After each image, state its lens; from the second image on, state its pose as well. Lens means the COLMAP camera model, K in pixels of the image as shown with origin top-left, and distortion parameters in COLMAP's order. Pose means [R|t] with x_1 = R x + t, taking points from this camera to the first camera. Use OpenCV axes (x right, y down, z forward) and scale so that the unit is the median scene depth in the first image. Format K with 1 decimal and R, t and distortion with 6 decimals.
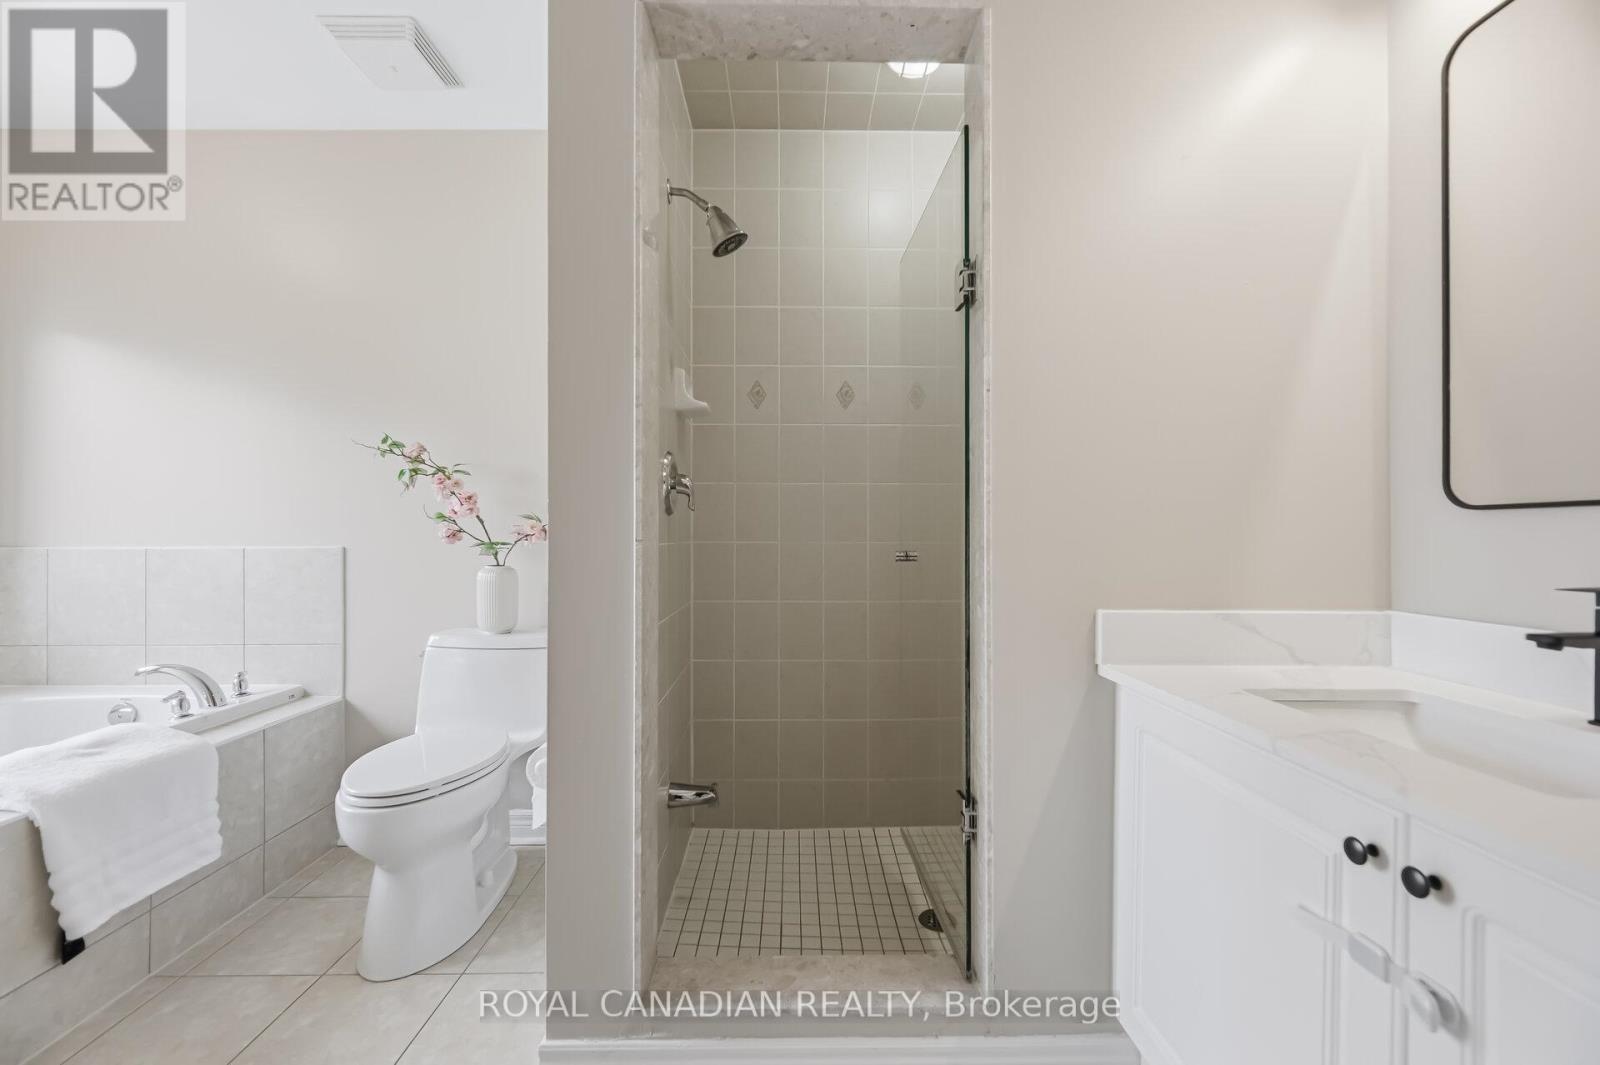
lens RADIAL K [[639.7, 0, 792.4], [0, 639.7, 535.4], [0, 0, 1]] dist [0.000889, 0.000927]
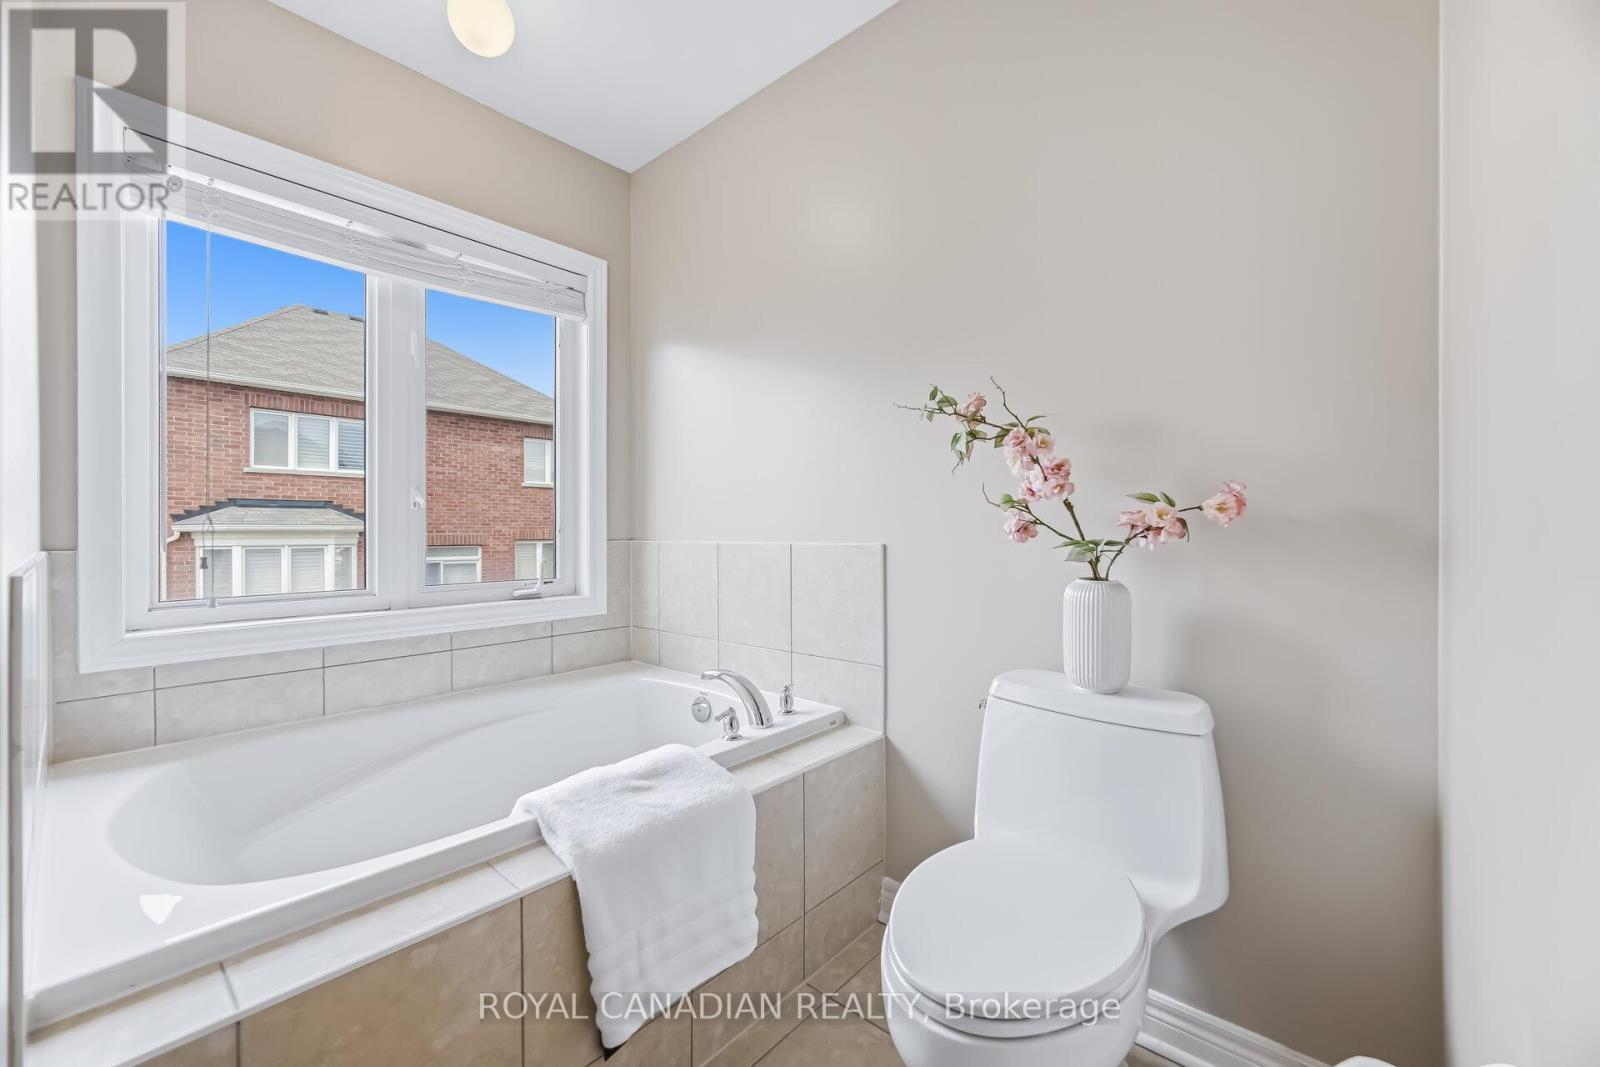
lens RADIAL K [[639.7, 0, 802.8], [0, 639.7, 529.5], [0, 0, 1]] dist [0.000889, 0.000927]
pose [[0.747527, 0.000067, -0.664232, -0.271850], [0.001546, 0.999997, 0.001841, -0.001333], [0.664230, -0.002402, 0.747524, 0.370378]]
